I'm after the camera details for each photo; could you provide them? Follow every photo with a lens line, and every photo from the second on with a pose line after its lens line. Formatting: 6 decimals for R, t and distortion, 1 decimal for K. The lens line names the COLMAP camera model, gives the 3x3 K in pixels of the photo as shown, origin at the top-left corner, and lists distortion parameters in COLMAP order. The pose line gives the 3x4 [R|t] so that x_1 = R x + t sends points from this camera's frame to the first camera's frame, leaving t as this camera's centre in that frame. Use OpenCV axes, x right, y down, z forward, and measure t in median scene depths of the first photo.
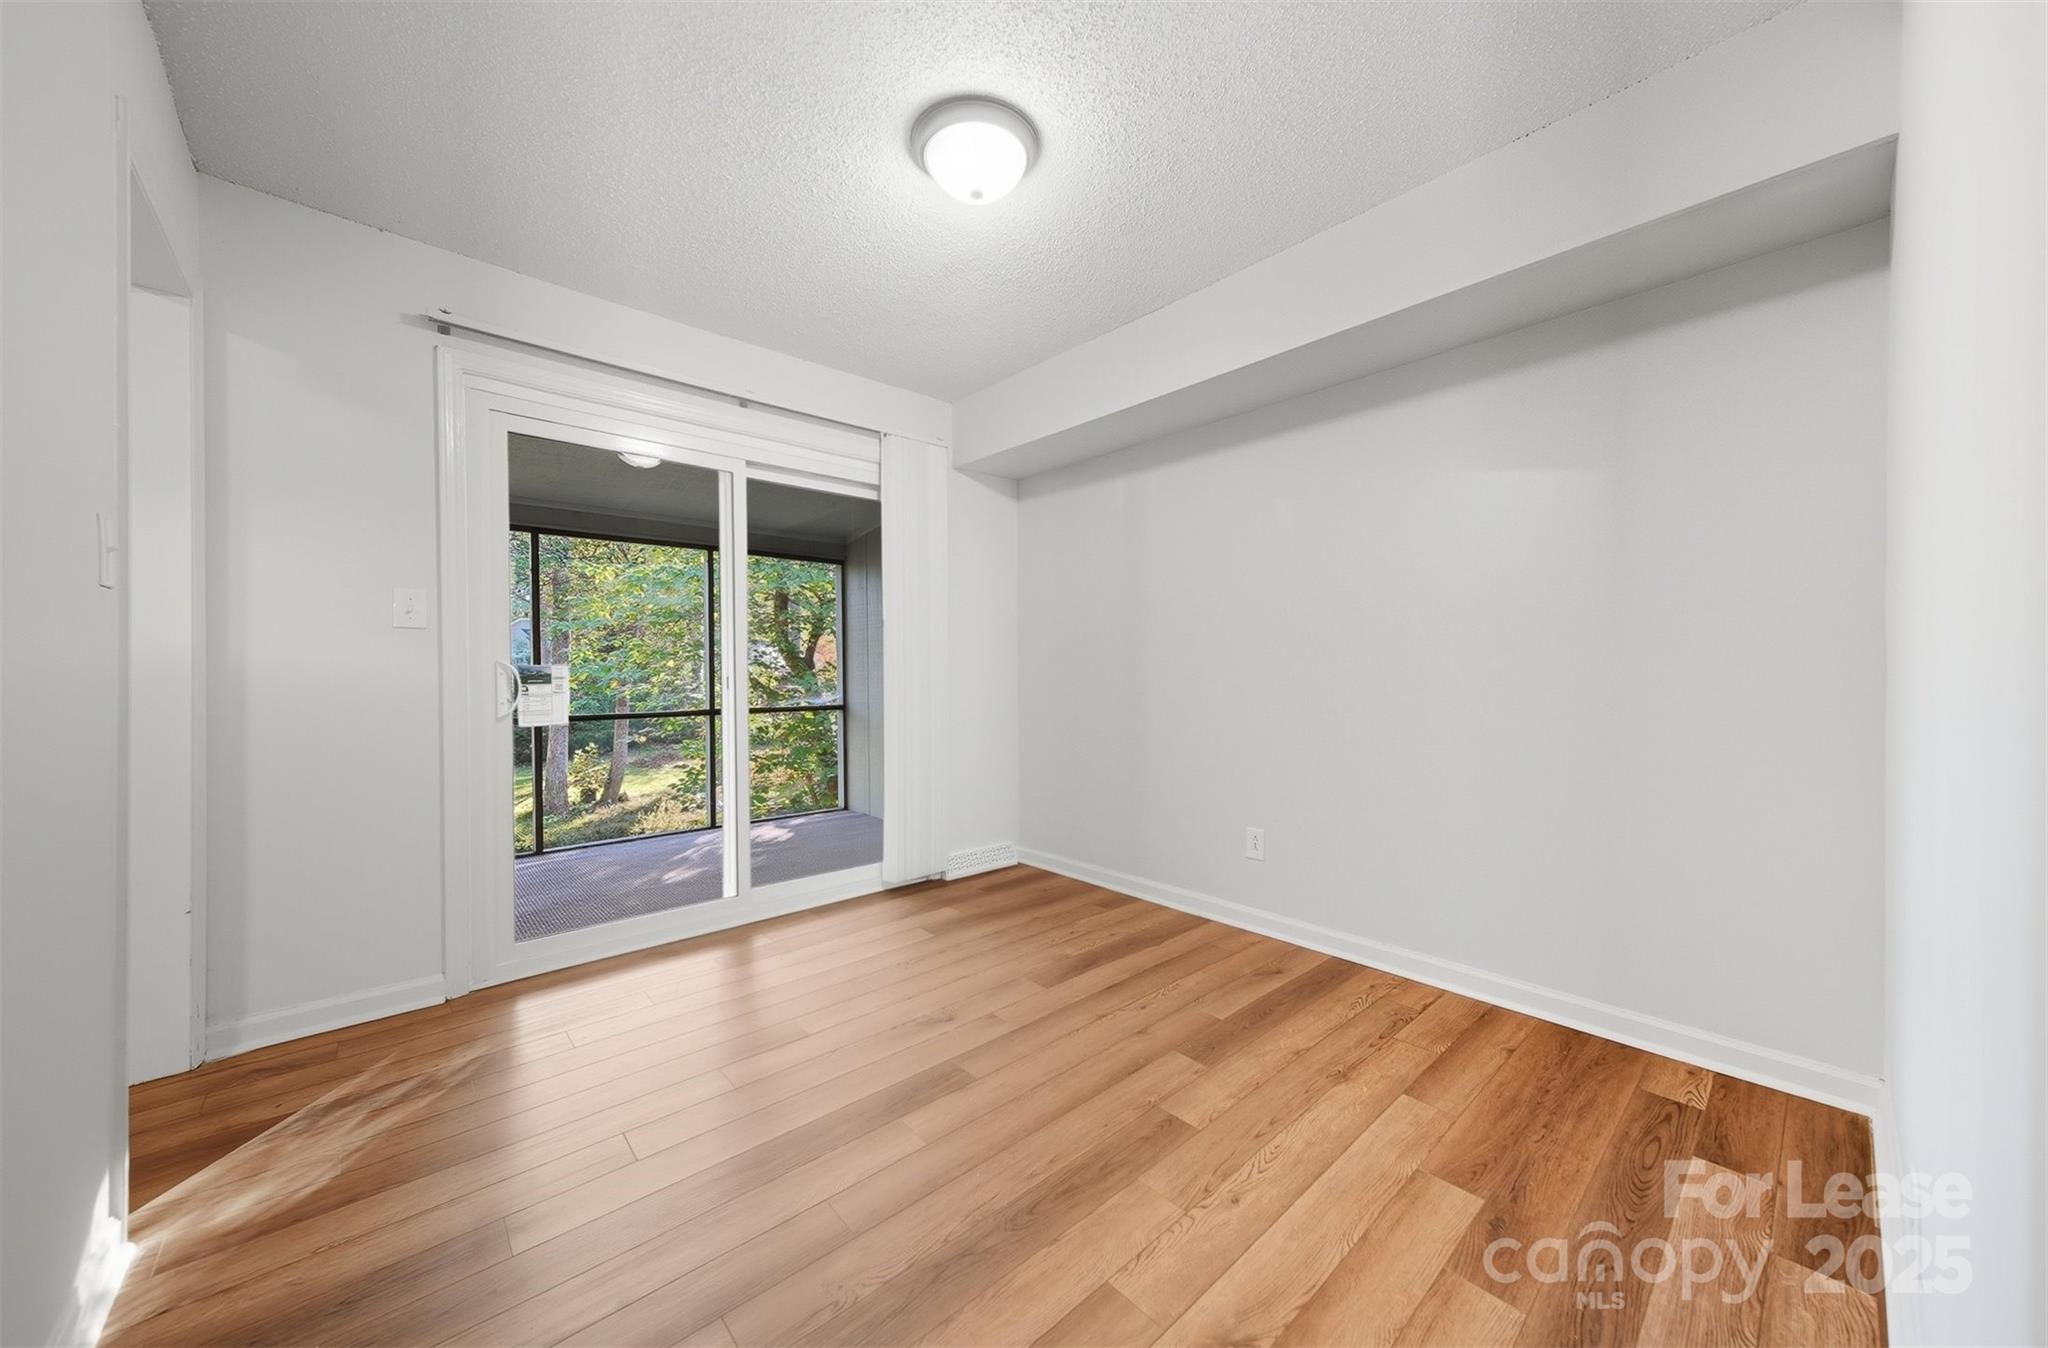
lens RADIAL K [[723.6, 0, 1022.4], [0, 723.6, 679.4], [0, 0, 1]] dist [0.016440, 0.000008]
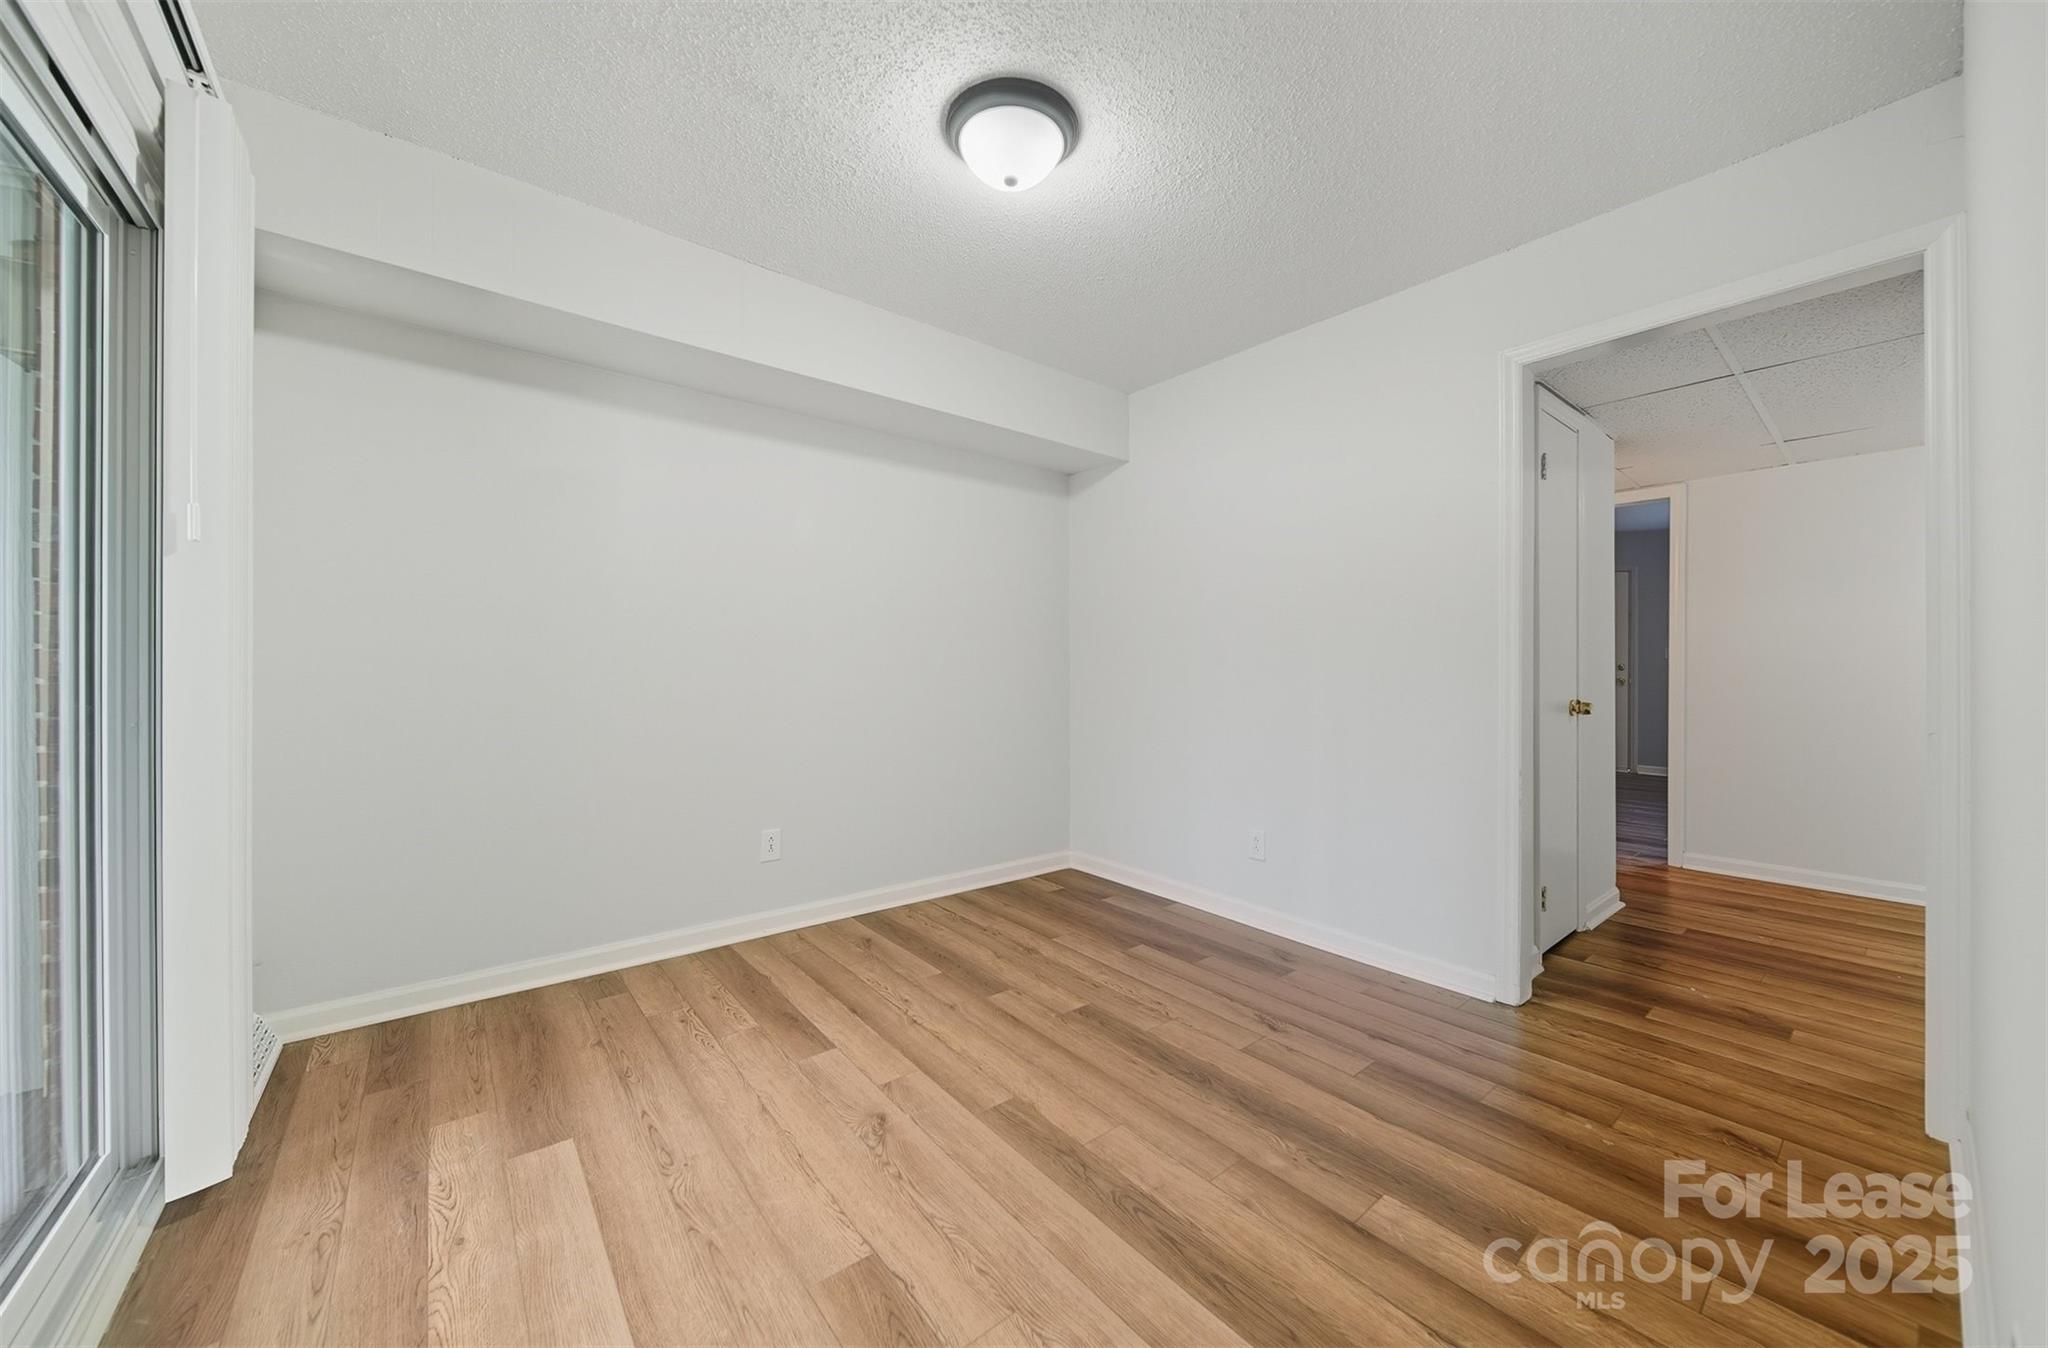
lens RADIAL K [[735.0, 0, 1028.4], [0, 735.0, 667.8], [0, 0, 1]] dist [-0.001981, -0.000083]
pose [[0.046234, 0.004500, 0.998920, -0.805914], [0.008607, 0.999951, -0.004903, -0.008628], [-0.998894, 0.008824, 0.046193, 0.730683]]
